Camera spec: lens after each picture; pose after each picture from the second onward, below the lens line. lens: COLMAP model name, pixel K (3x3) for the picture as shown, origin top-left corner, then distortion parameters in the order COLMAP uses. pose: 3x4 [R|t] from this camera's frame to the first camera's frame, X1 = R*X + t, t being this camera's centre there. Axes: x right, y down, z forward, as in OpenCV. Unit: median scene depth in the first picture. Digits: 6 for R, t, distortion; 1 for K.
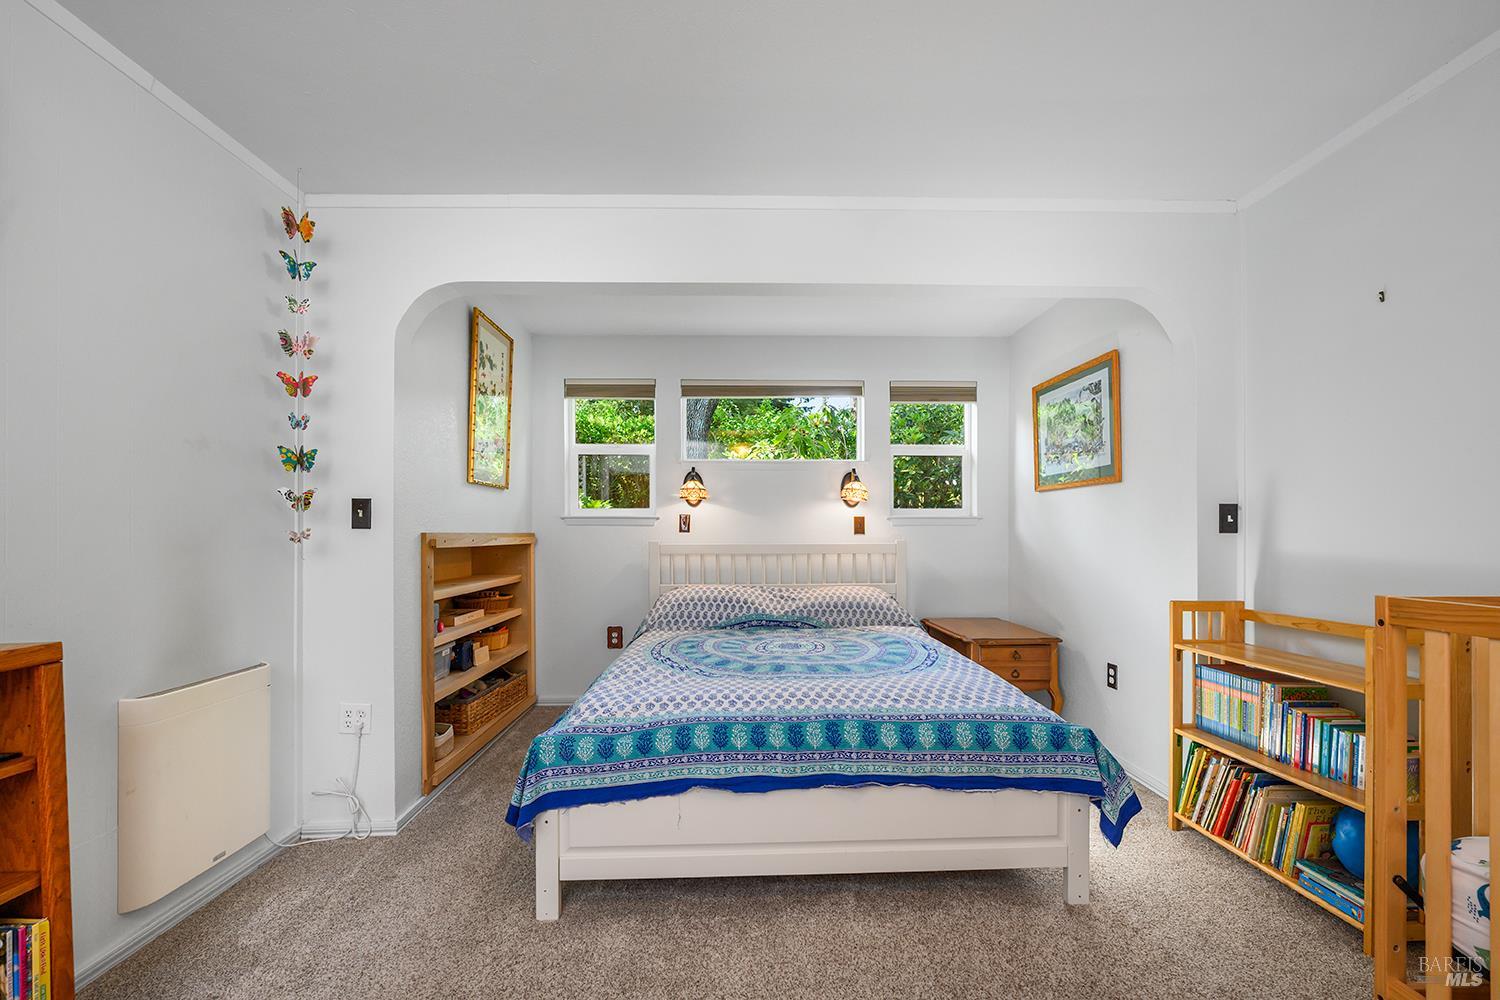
lens RADIAL K [[607.5, 0, 750.5], [0, 607.5, 531.1], [0, 0, 1]] dist [-0.008104, 0.000471]
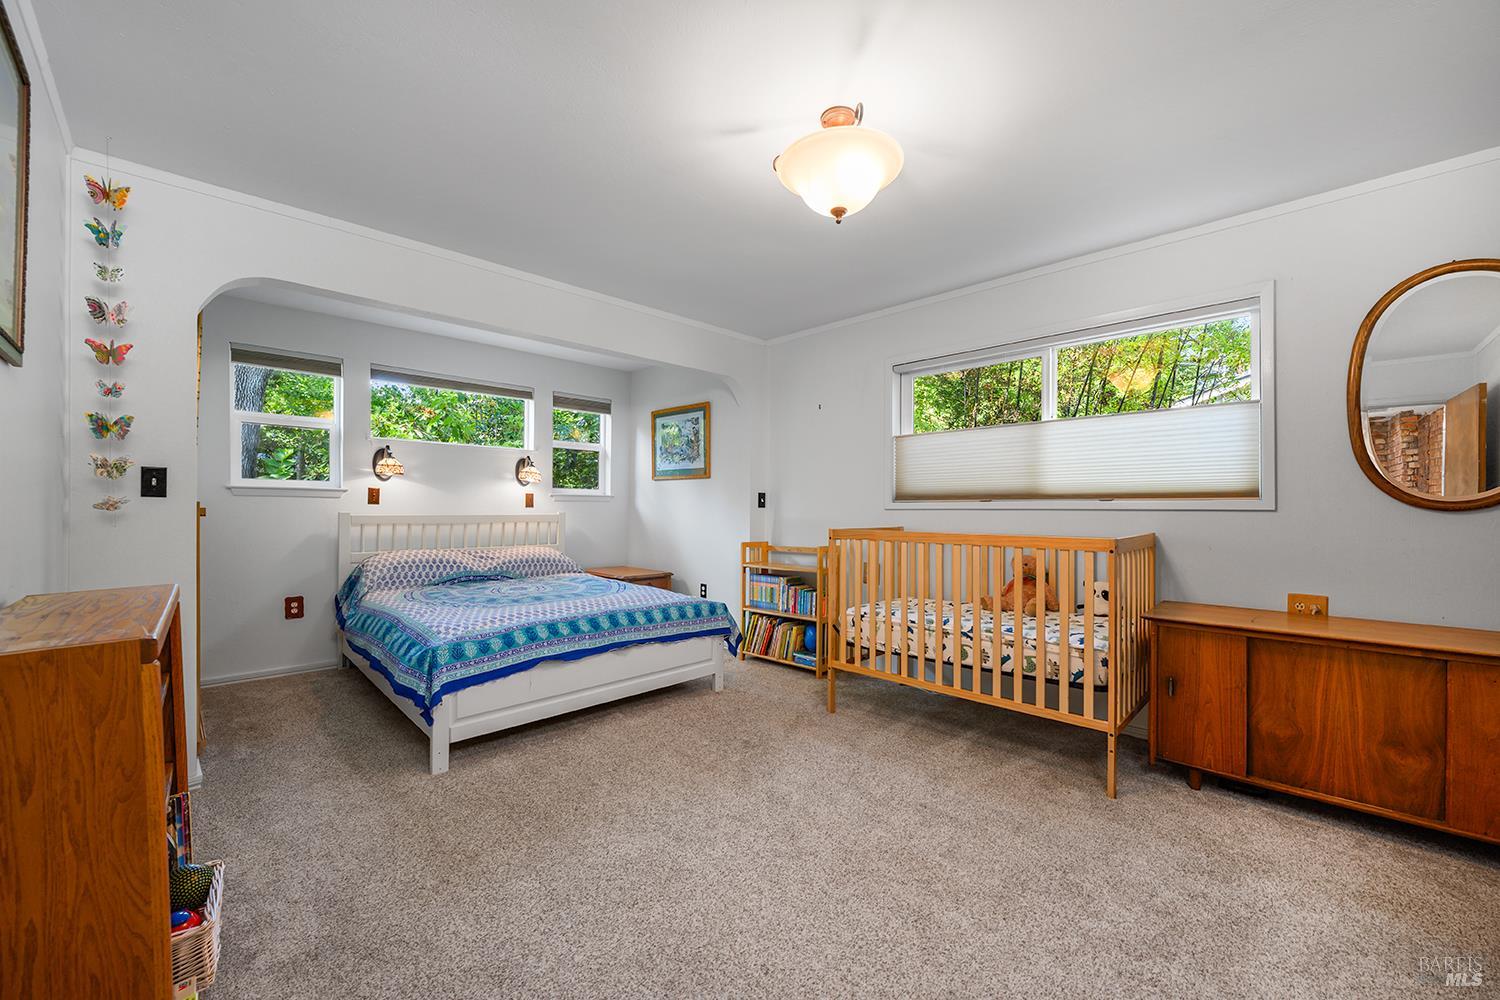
lens RADIAL K [[607.5, 0, 750.1], [0, 607.5, 507.2], [0, 0, 1]] dist [-0.008104, 0.000471]
pose [[0.724615, 0.007381, 0.689115, -0.630060], [-0.008815, 0.999960, -0.001442, 0.004907], [-0.689098, -0.005030, 0.724651, -0.430698]]
